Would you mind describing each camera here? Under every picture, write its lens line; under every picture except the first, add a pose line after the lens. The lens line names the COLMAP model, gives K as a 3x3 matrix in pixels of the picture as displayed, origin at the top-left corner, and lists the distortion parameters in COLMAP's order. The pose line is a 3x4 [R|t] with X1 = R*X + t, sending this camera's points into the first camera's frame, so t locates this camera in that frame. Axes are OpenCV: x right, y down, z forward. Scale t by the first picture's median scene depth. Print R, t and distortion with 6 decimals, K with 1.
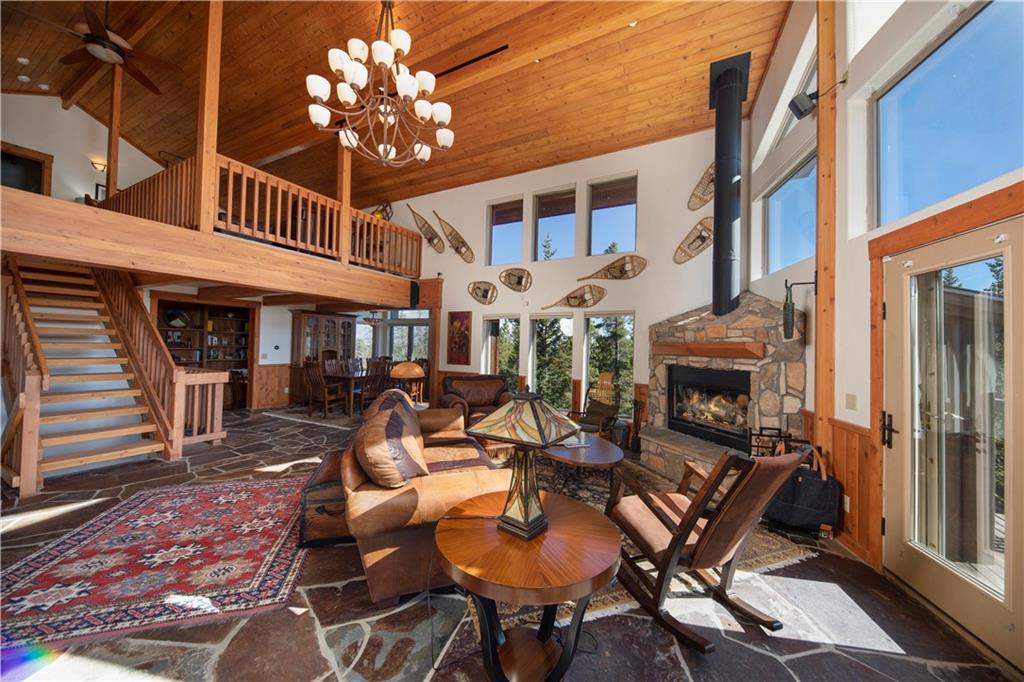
lens RADIAL K [[349.5, 0, 516.4], [0, 349.5, 335.9], [0, 0, 1]] dist [0.010526, -0.004666]
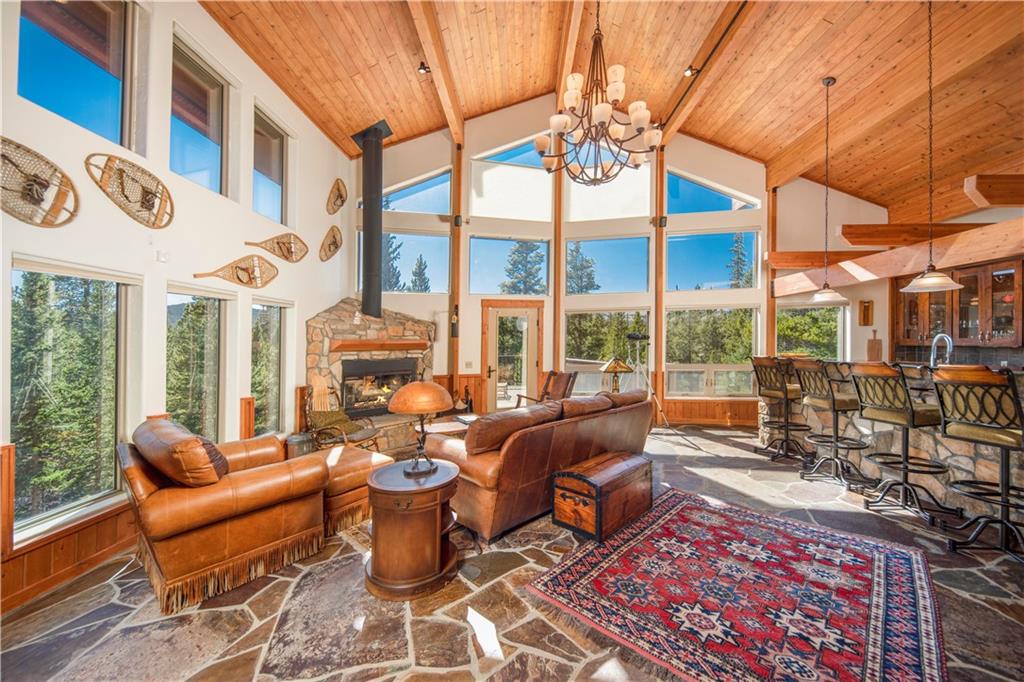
lens RADIAL K [[383.7, 0, 513.3], [0, 383.7, 353.4], [0, 0, 1]] dist [0.000617, -0.003897]
pose [[-0.440621, -0.038917, 0.896849, -0.903884], [-0.018817, 0.999241, 0.034115, 0.012456], [-0.897496, -0.001844, -0.441018, 1.153128]]
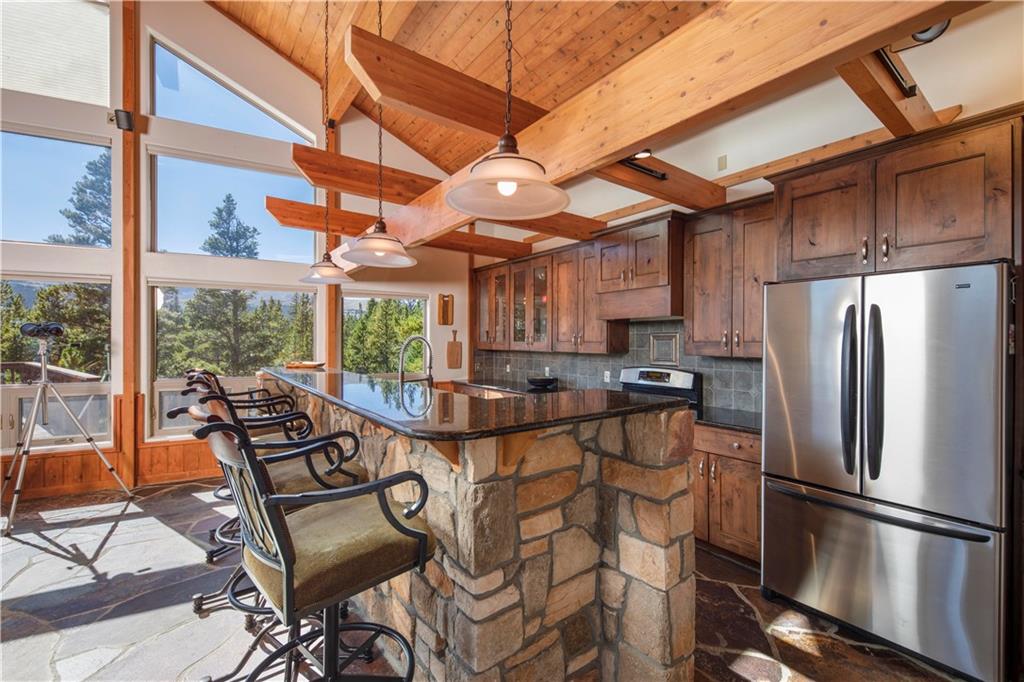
lens RADIAL K [[425.5, 0, 515.2], [0, 425.5, 345.4], [0, 0, 1]] dist [0.012876, -0.000328]
pose [[-0.897332, -0.029028, 0.440400, -0.962733], [-0.033629, 0.999431, -0.002645, -0.007583], [-0.440073, -0.017184, -0.897798, 0.425563]]
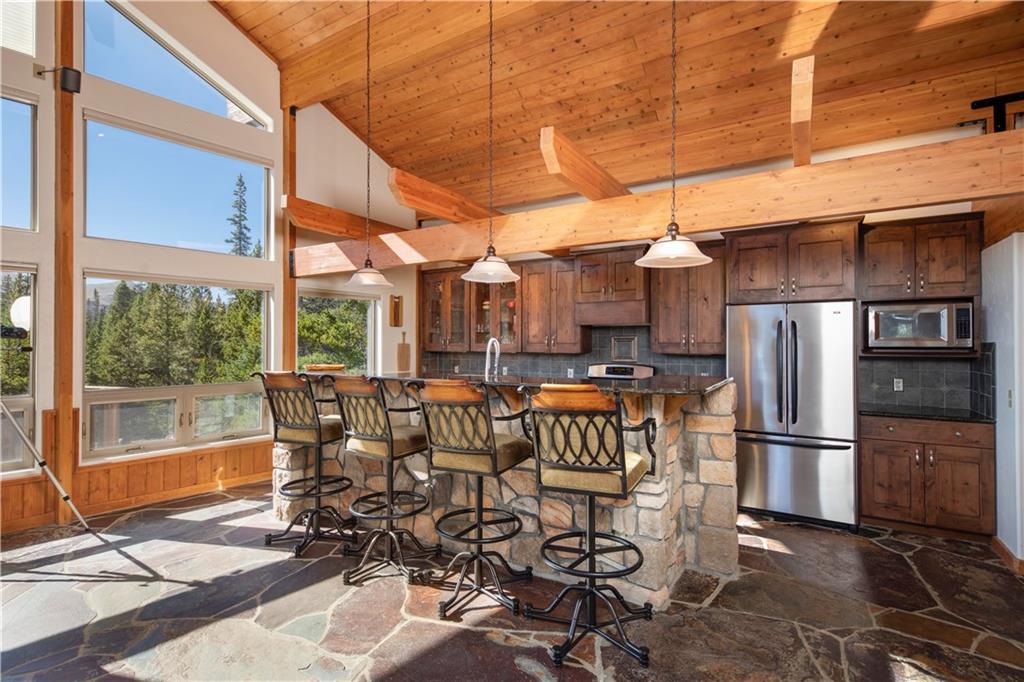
lens RADIAL K [[487.5, 0, 509.7], [0, 487.5, 345.2], [0, 0, 1]] dist [0.018177, 0.000213]
pose [[-0.996263, -0.022536, 0.083382, -0.662479], [-0.024149, 0.999539, -0.018388, 0.007876], [-0.082929, -0.020333, -0.996348, 0.779802]]
